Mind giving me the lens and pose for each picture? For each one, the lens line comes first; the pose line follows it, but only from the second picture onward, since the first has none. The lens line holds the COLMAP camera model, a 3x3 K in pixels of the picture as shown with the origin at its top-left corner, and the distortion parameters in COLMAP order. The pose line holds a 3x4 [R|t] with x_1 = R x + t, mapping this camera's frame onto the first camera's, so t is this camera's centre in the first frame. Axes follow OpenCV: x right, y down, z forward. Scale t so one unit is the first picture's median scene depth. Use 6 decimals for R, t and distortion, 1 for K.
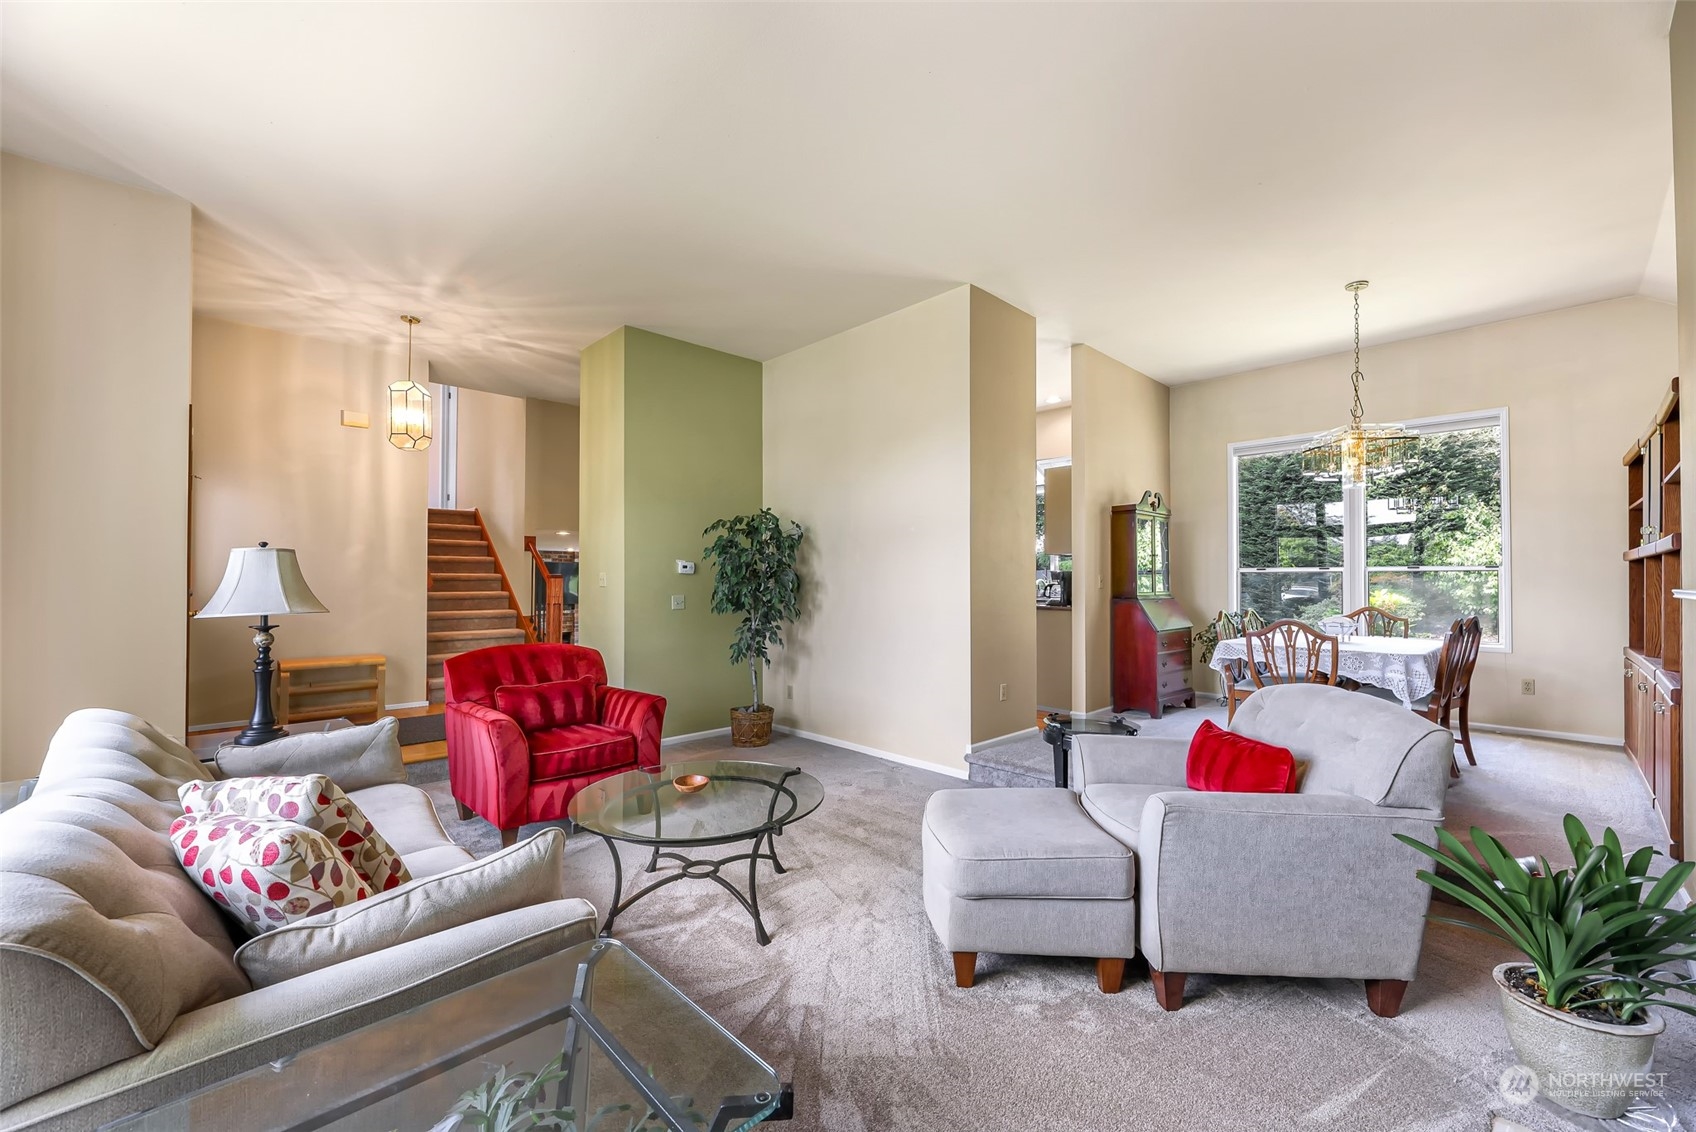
lens RADIAL K [[682.5, 0, 844.2], [0, 682.5, 569.5], [0, 0, 1]] dist [0.002062, 0.000133]
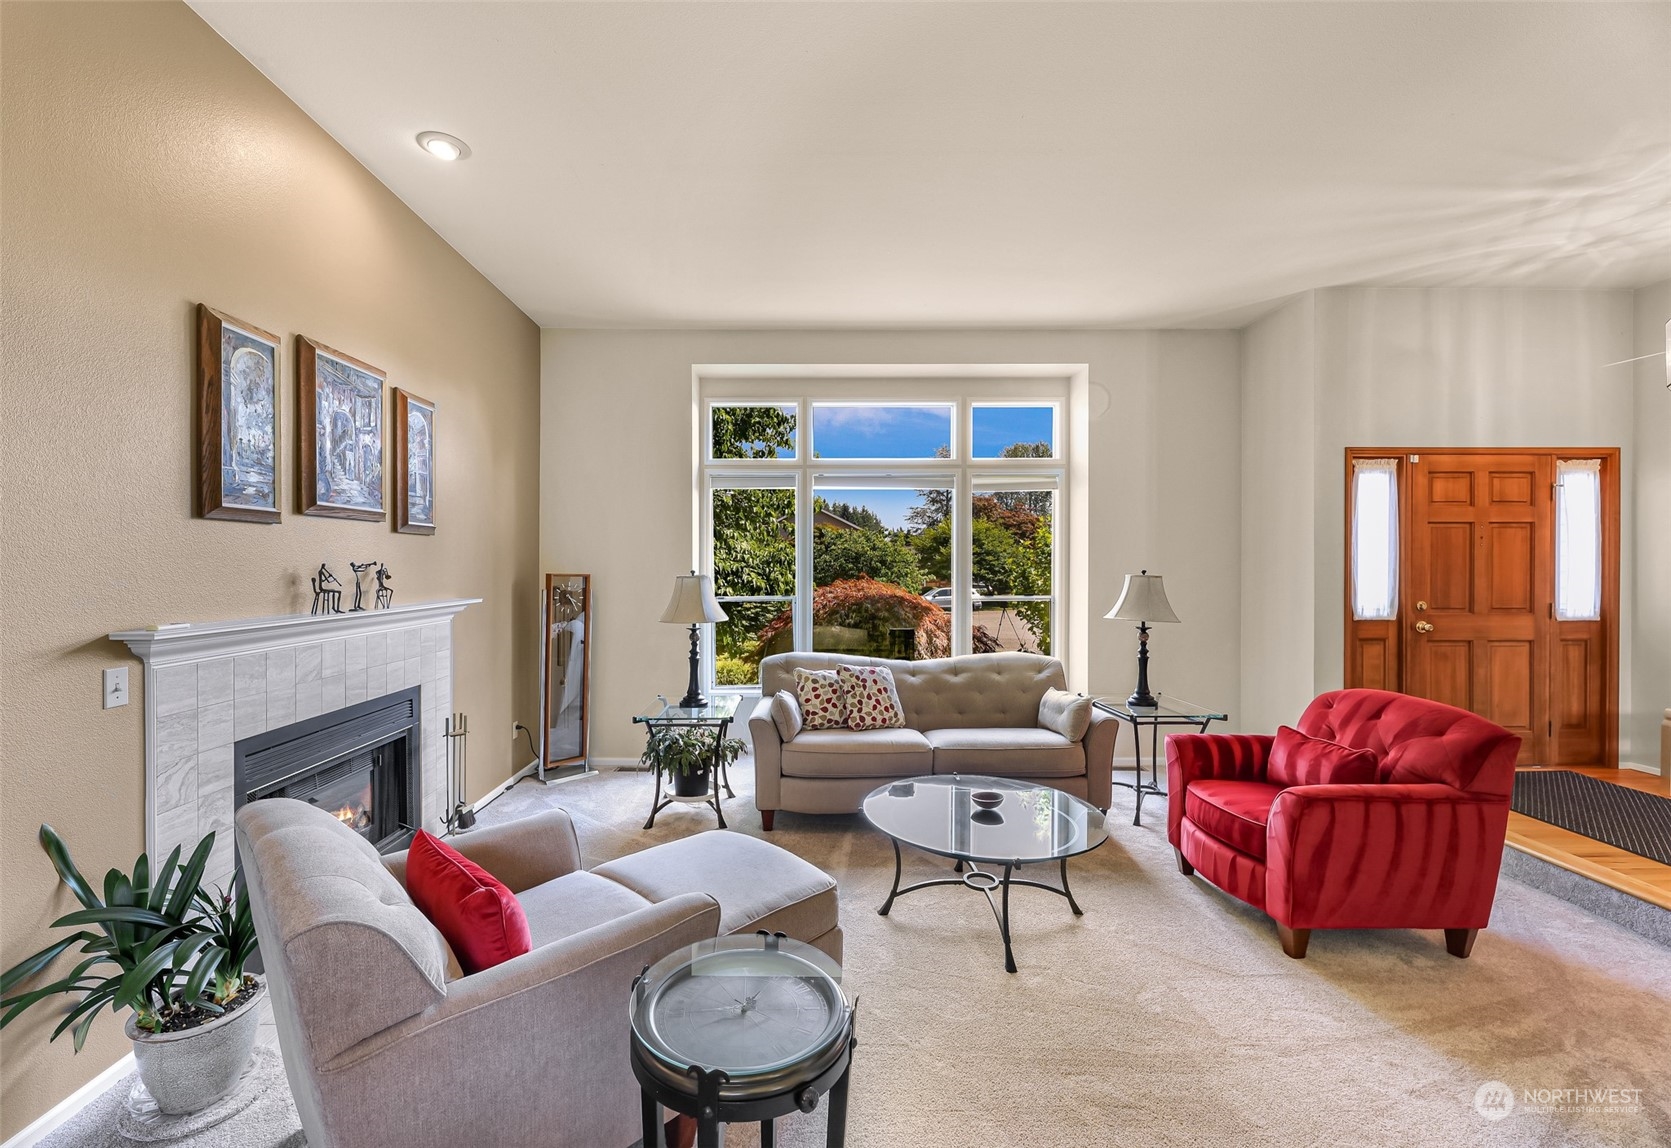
lens RADIAL K [[713.5, 0, 835.5], [0, 713.5, 574.0], [0, 0, 1]] dist [-0.000121, -0.000071]
pose [[-0.662663, 0.006114, -0.748893, 0.464841], [0.012744, 0.999914, -0.003112, -0.022894], [0.748809, -0.011606, -0.662684, 0.949943]]
